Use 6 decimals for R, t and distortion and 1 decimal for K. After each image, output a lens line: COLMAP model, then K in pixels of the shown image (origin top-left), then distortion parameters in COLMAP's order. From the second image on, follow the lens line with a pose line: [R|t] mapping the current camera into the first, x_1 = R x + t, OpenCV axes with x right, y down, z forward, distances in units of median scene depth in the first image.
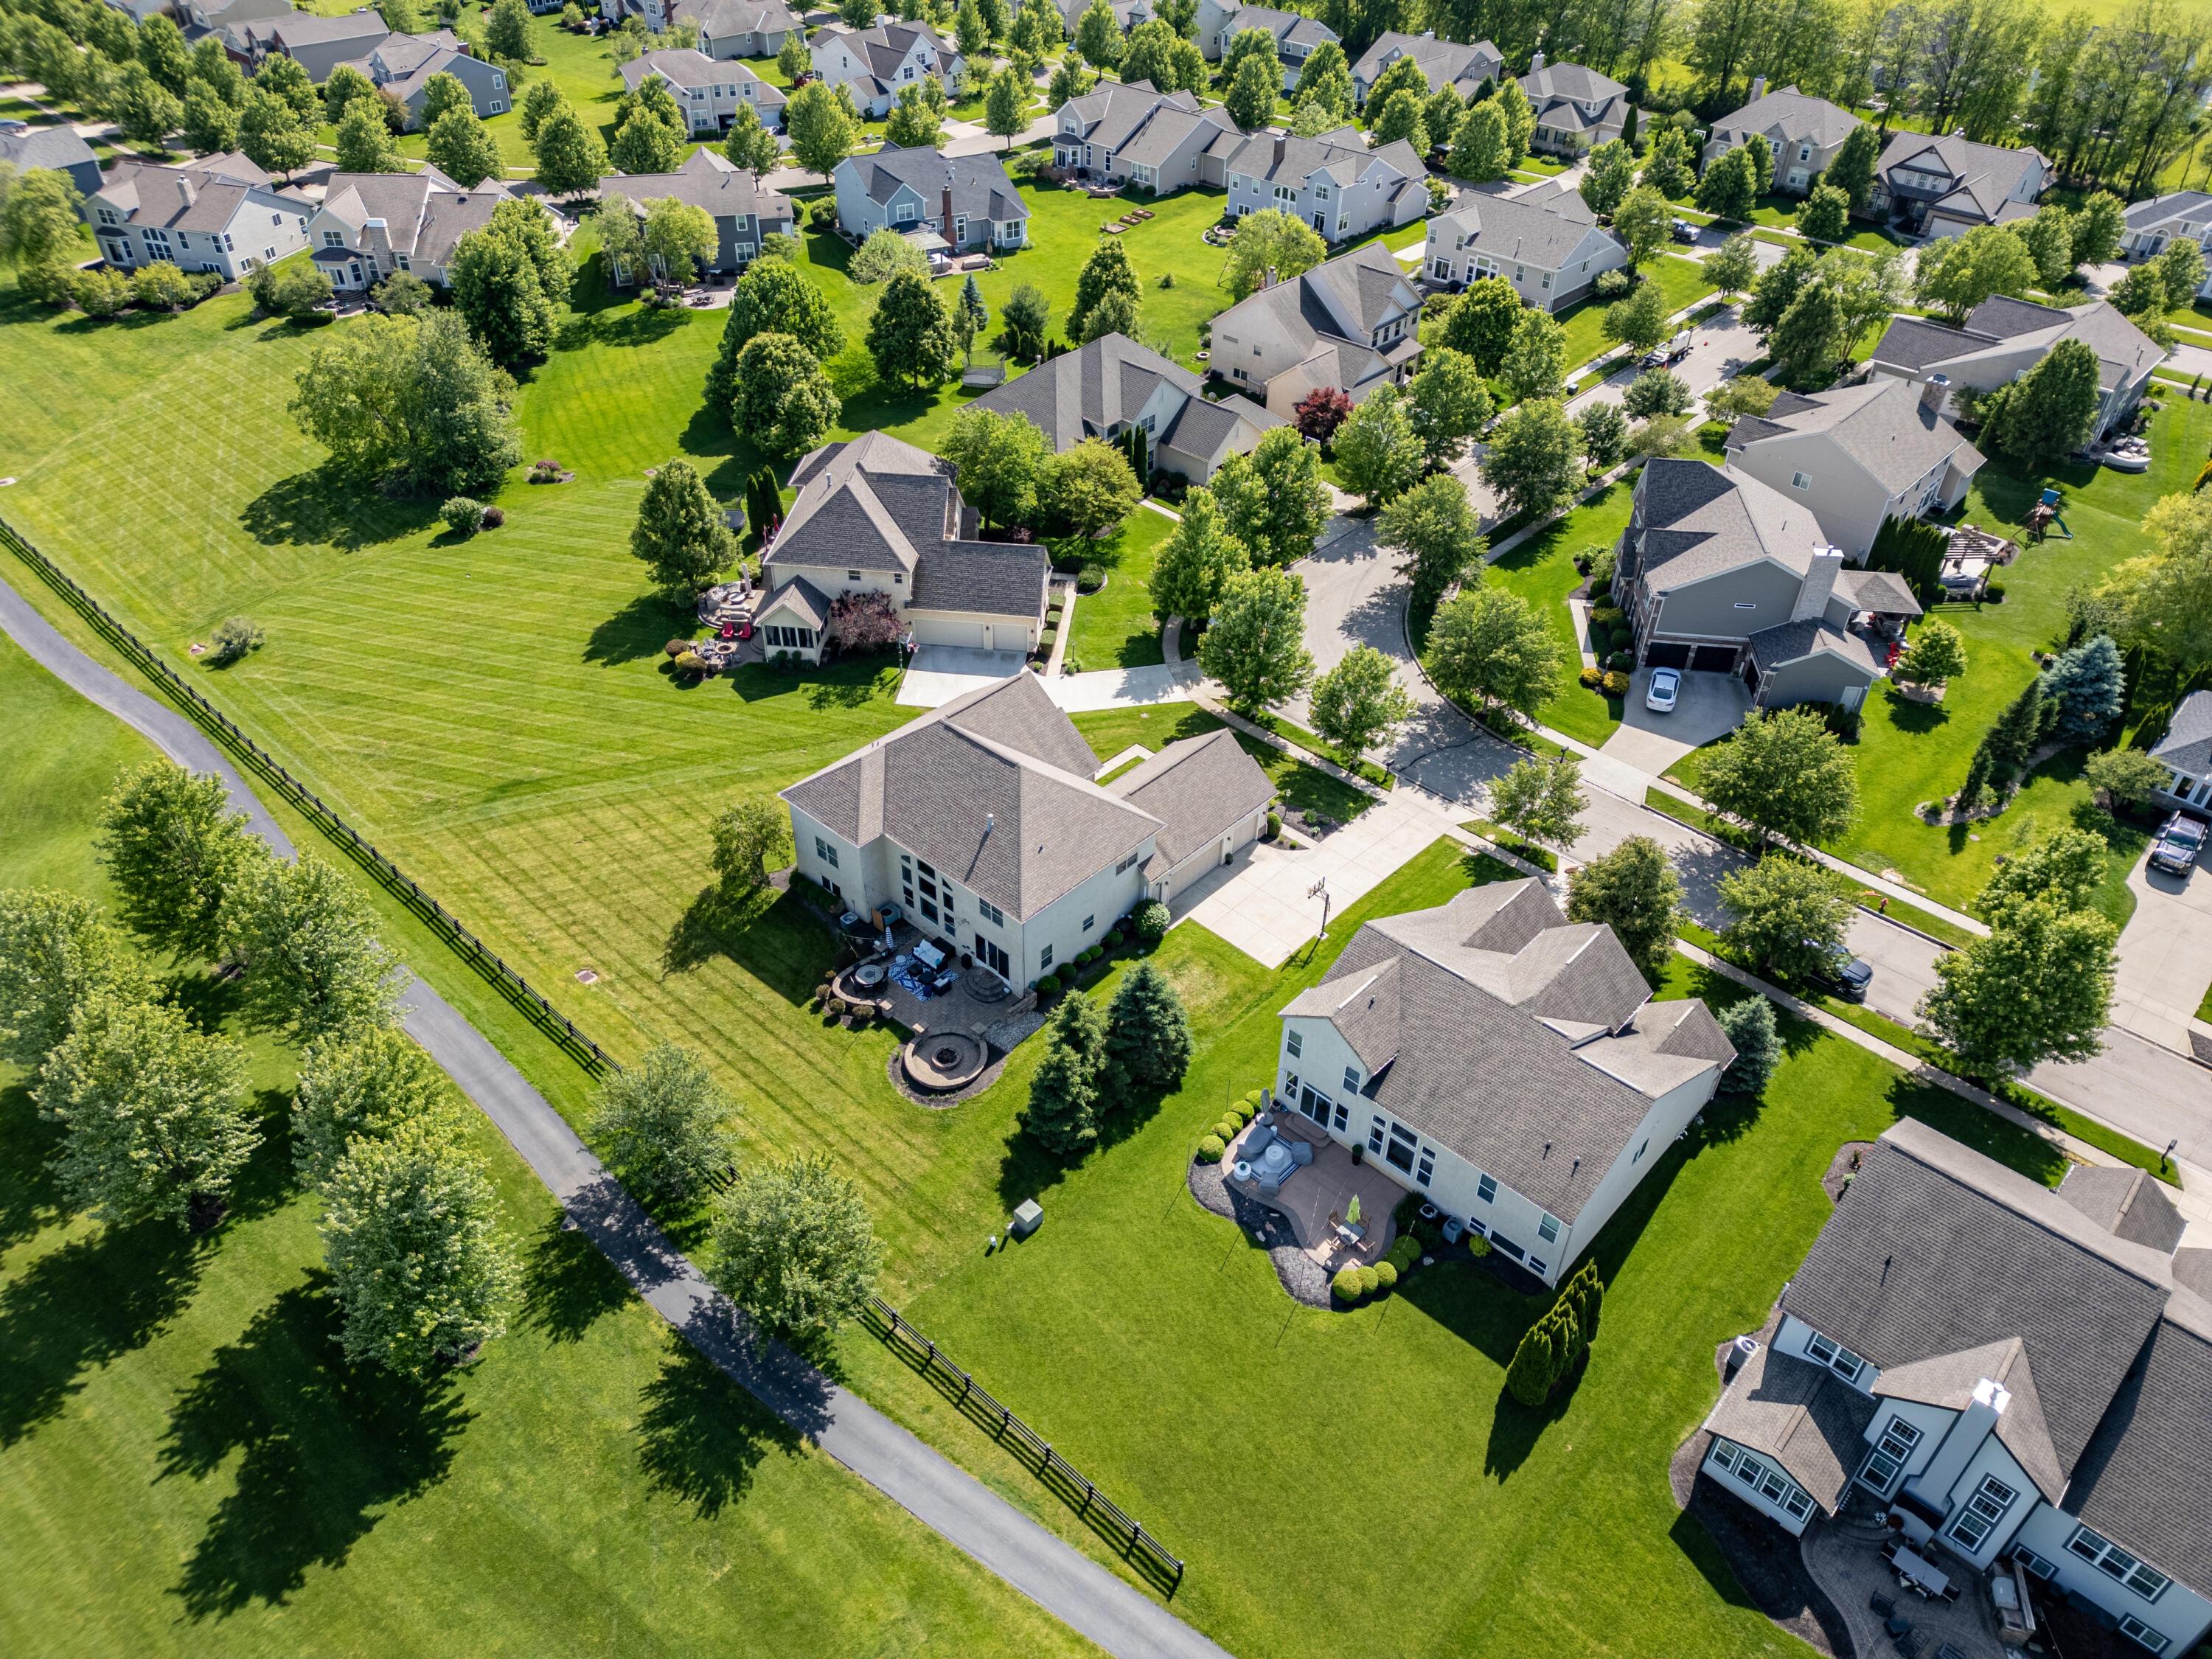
lens RADIAL K [[1543.1, 0, 1103.4], [0, 1543.1, 823.2], [0, 0, 1]] dist [0.066629, -0.050610]
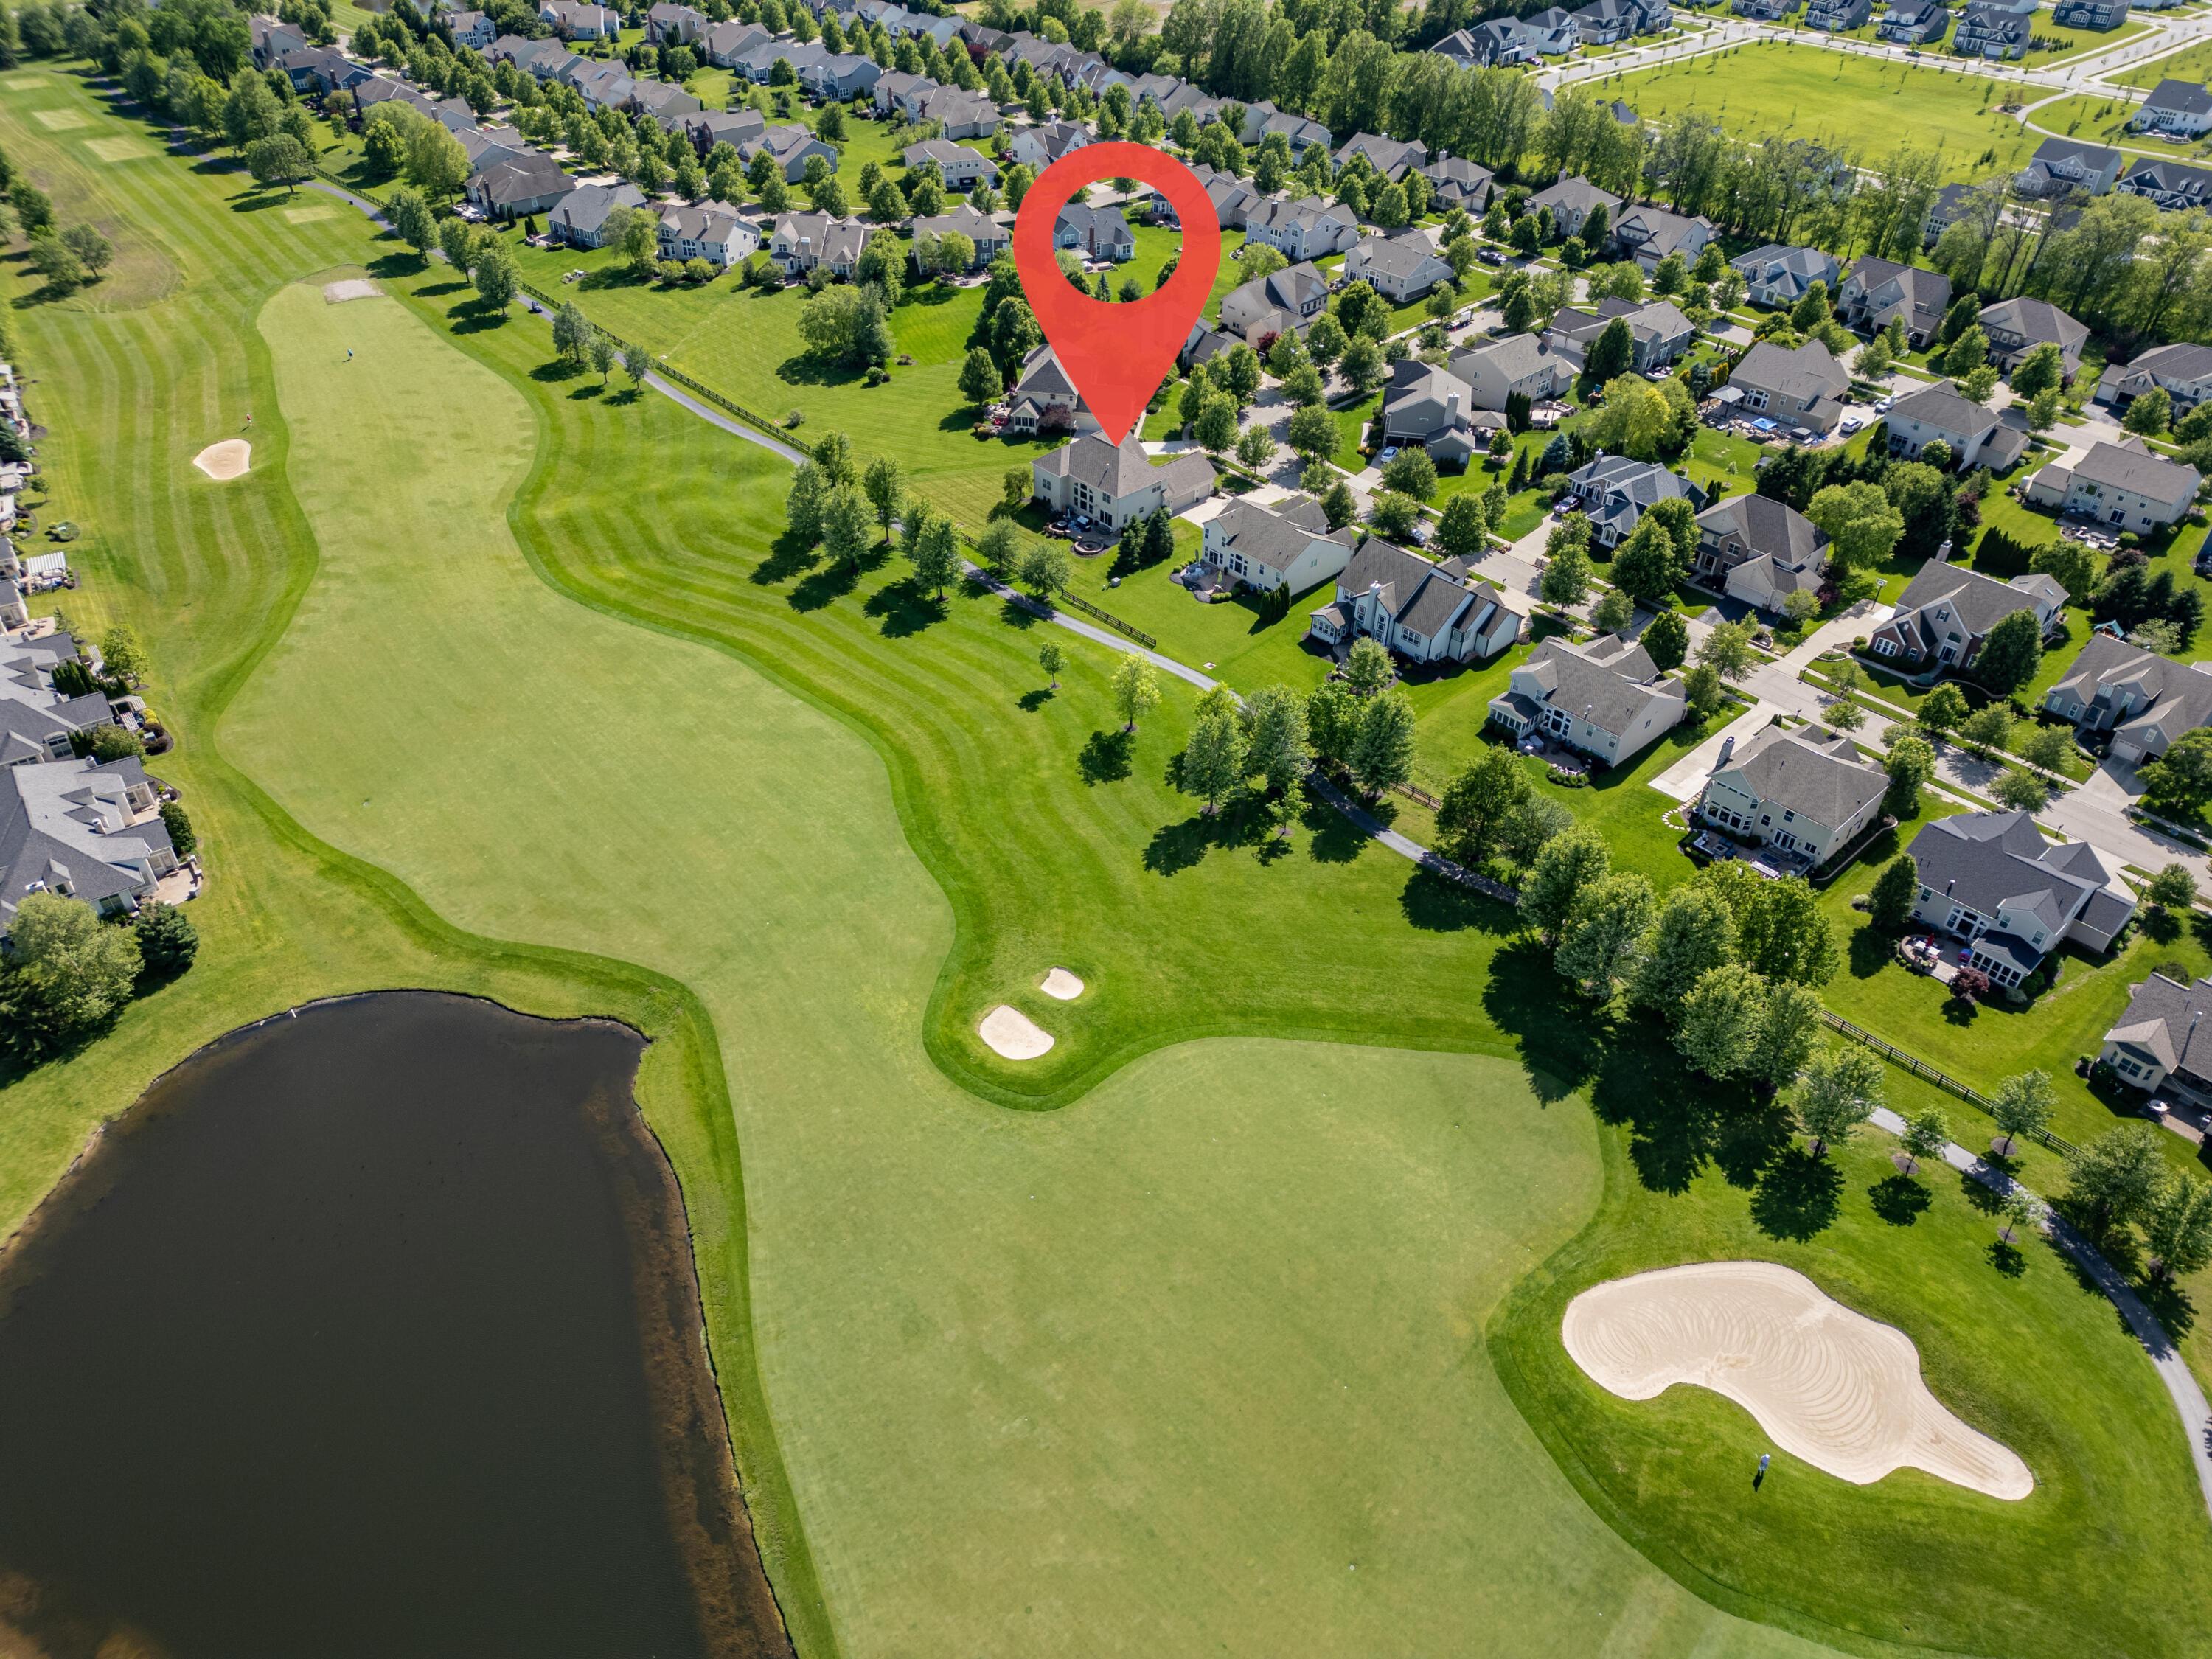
lens RADIAL K [[1543.1, 0, 1103.4], [0, 1543.1, 823.2], [0, 0, 1]] dist [0.066629, -0.050610]
pose [[0.997403, 0.045713, -0.055653, 0.067167], [-0.045811, 0.998950, -0.000480, 0.415812], [0.055573, 0.003028, 0.998450, -1.162112]]
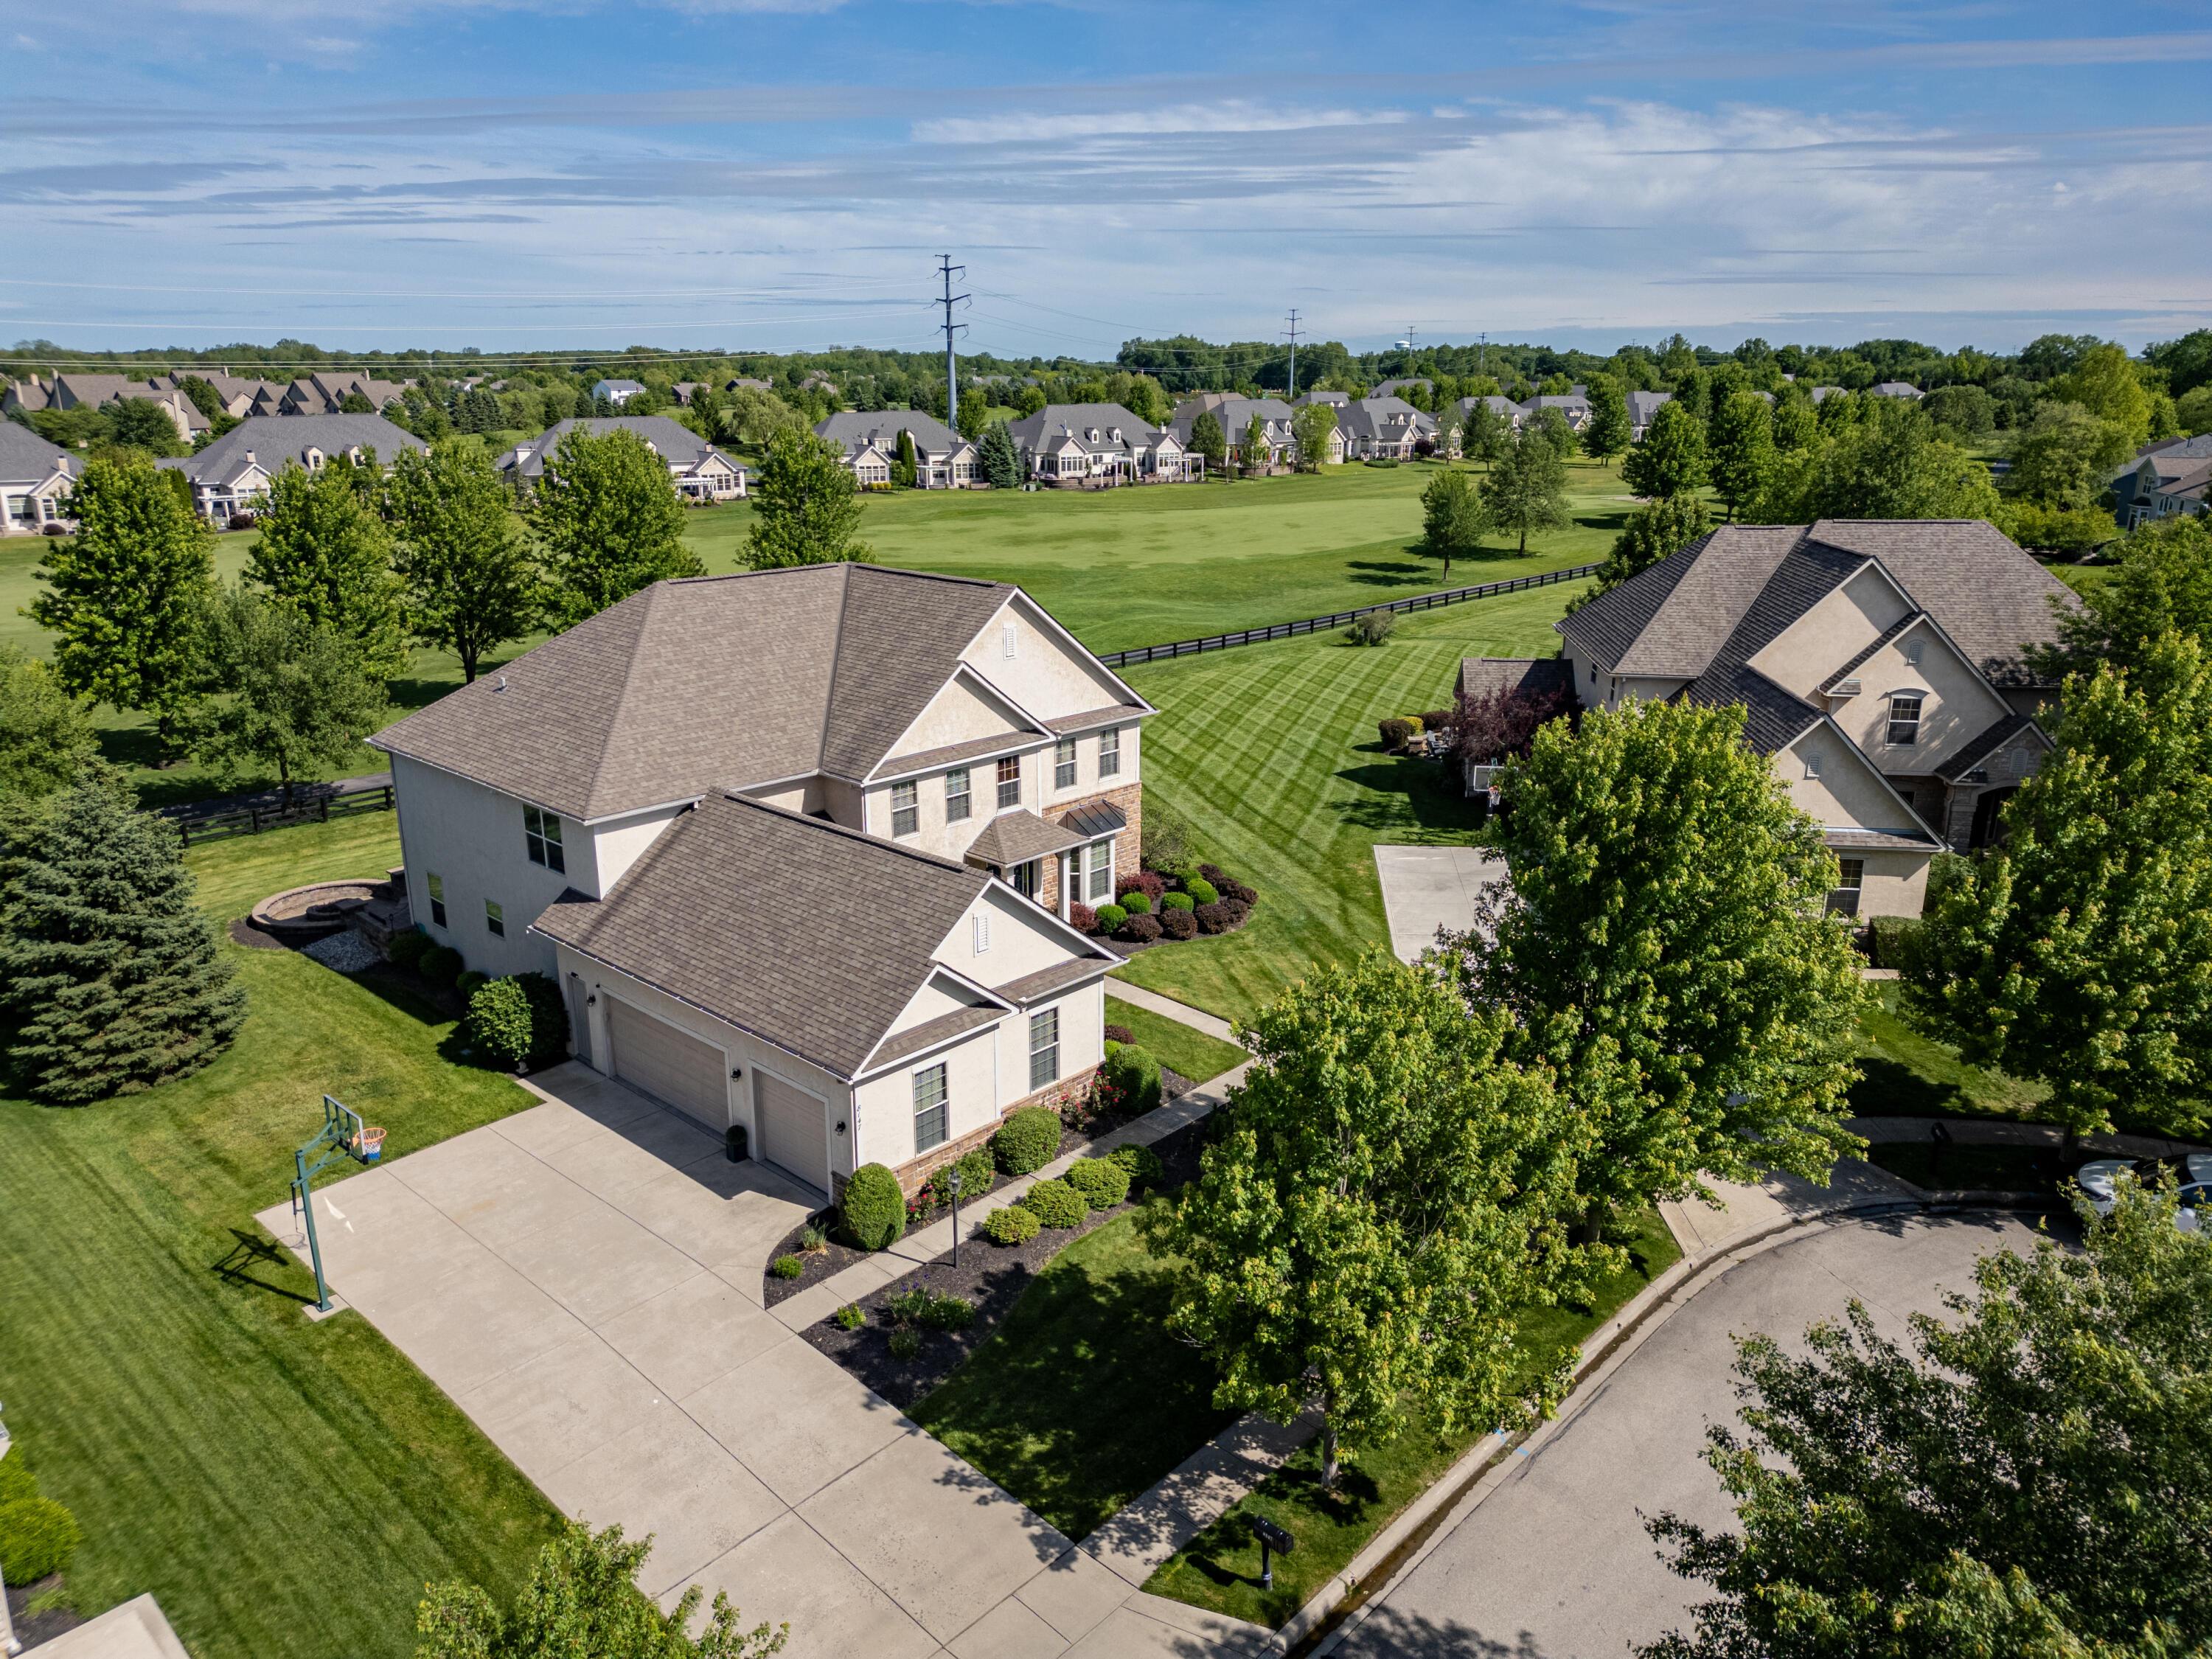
lens RADIAL K [[1543.1, 0, 1103.4], [0, 1543.1, 823.2], [0, 0, 1]] dist [0.066629, -0.050610]
pose [[-0.005371, 0.265337, -0.964141, 0.285401], [-0.618876, 0.756444, 0.211625, -0.111298], [0.785471, 0.597820, 0.160148, 0.696156]]
